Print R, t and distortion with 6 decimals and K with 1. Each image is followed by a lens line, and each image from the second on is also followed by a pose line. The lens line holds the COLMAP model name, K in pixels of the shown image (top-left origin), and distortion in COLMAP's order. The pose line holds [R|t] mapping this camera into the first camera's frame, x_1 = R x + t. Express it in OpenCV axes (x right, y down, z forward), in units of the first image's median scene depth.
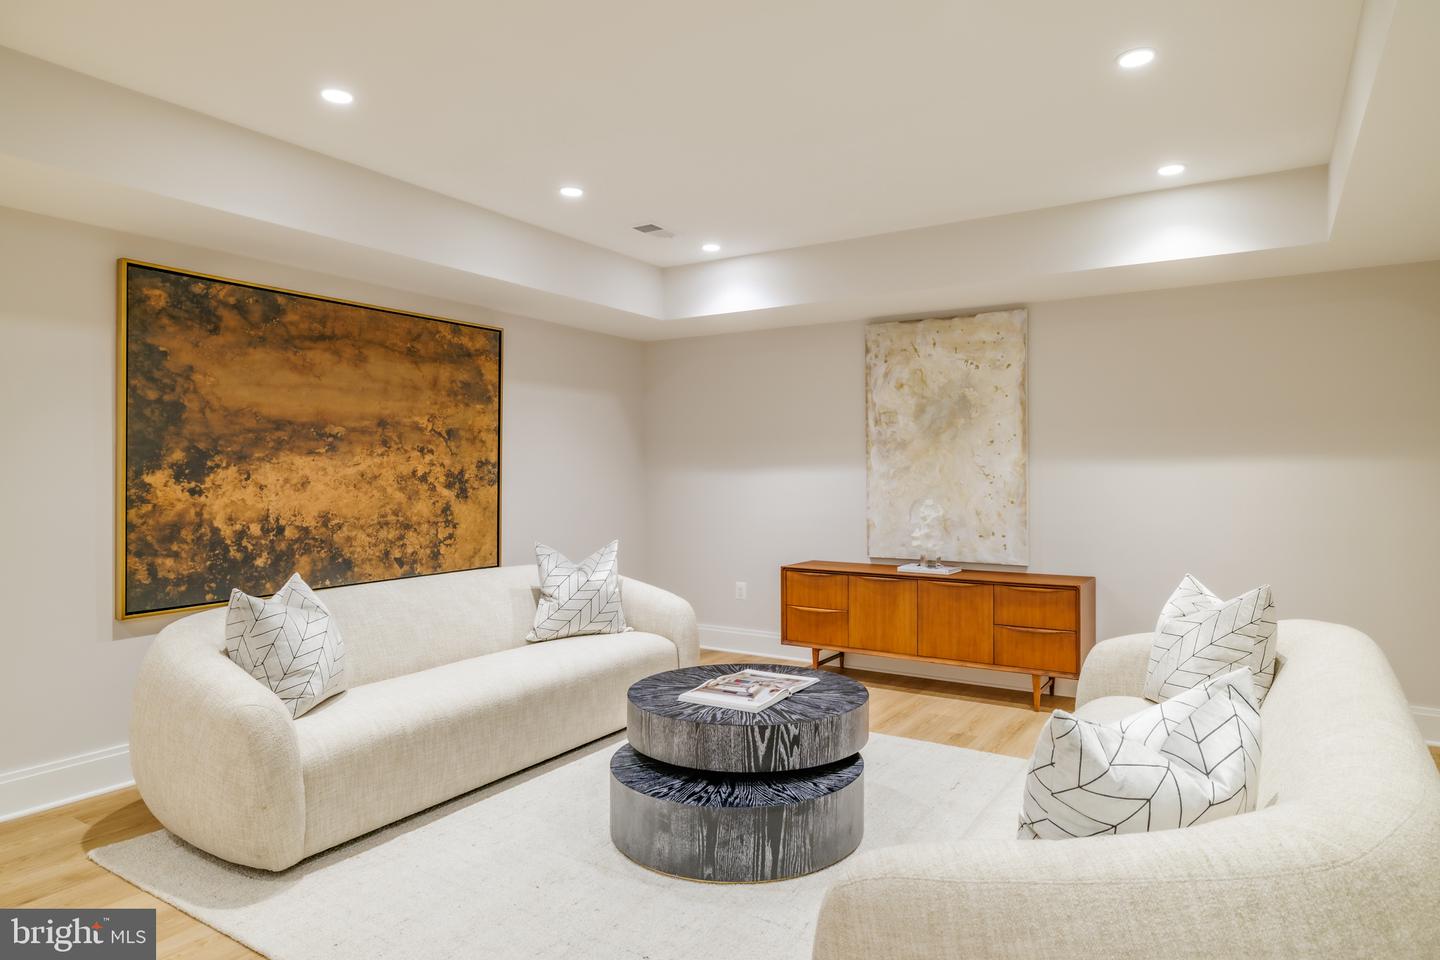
lens RADIAL K [[858.7, 0, 722.1], [0, 858.7, 475.5], [0, 0, 1]] dist [0.004790, 0.002069]
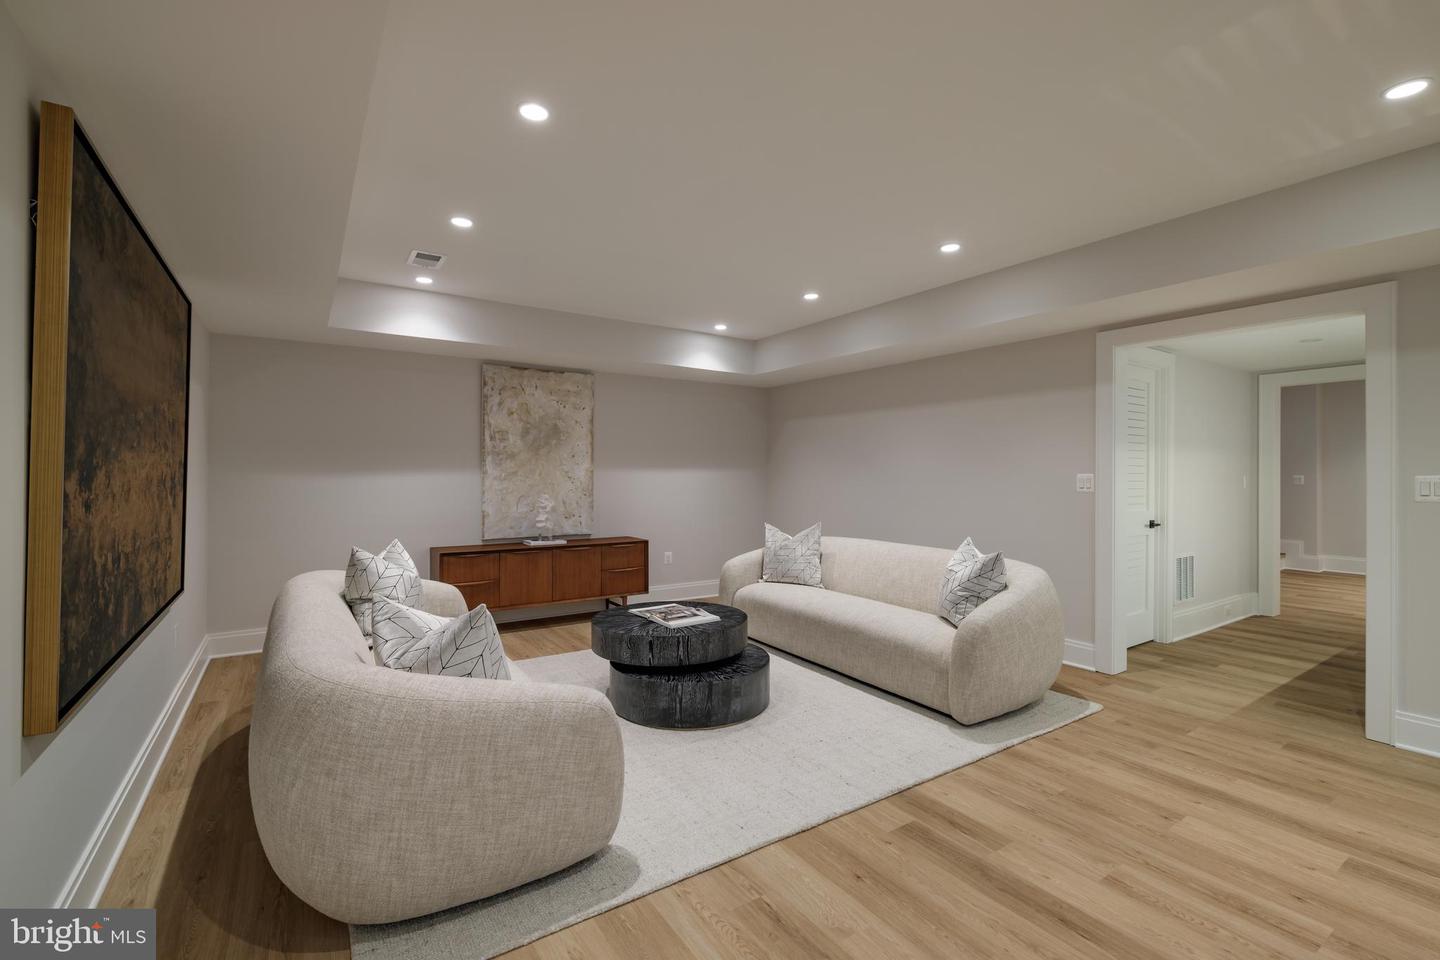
lens RADIAL K [[640.9, 0, 723.2], [0, 640.9, 476.6], [0, 0, 1]] dist [-0.001043, -0.000005]
pose [[0.398522, 0.000755, 0.917159, -0.633755], [0.001854, 0.999997, -0.001629, 0.000196], [-0.917157, 0.002350, 0.398519, 0.288246]]
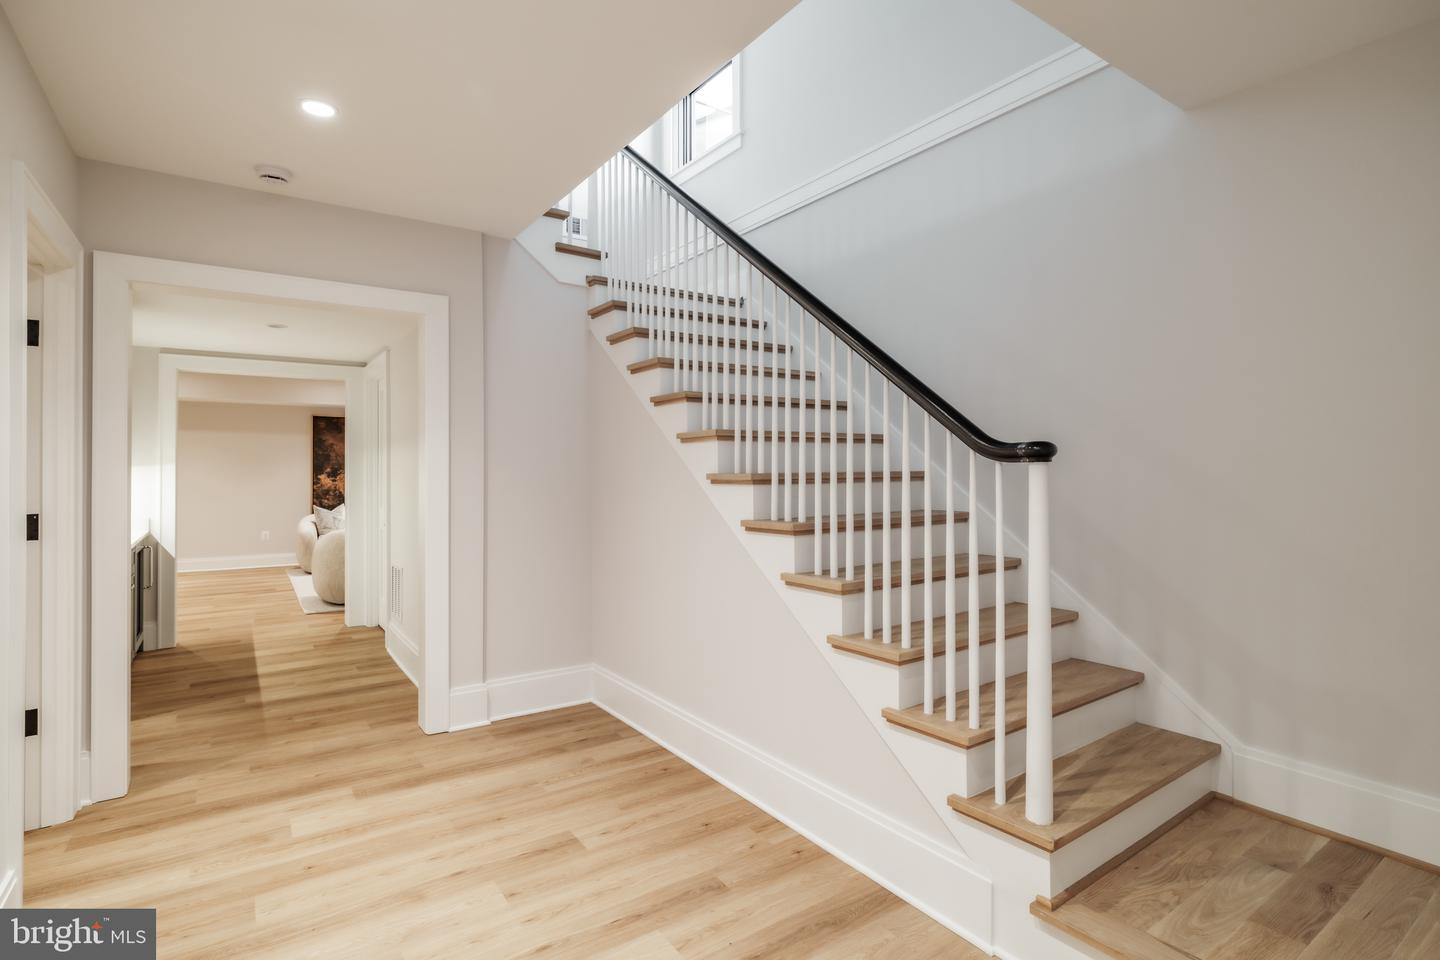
lens RADIAL K [[707.5, 0, 720.9], [0, 707.5, 473.1], [0, 0, 1]] dist [-0.000121, -0.000009]
pose [[0.924939, -0.001688, -0.380112, 1.393728], [-0.002394, 0.999944, -0.010265, 0.010558], [0.380108, 0.010404, 0.924884, -0.749802]]
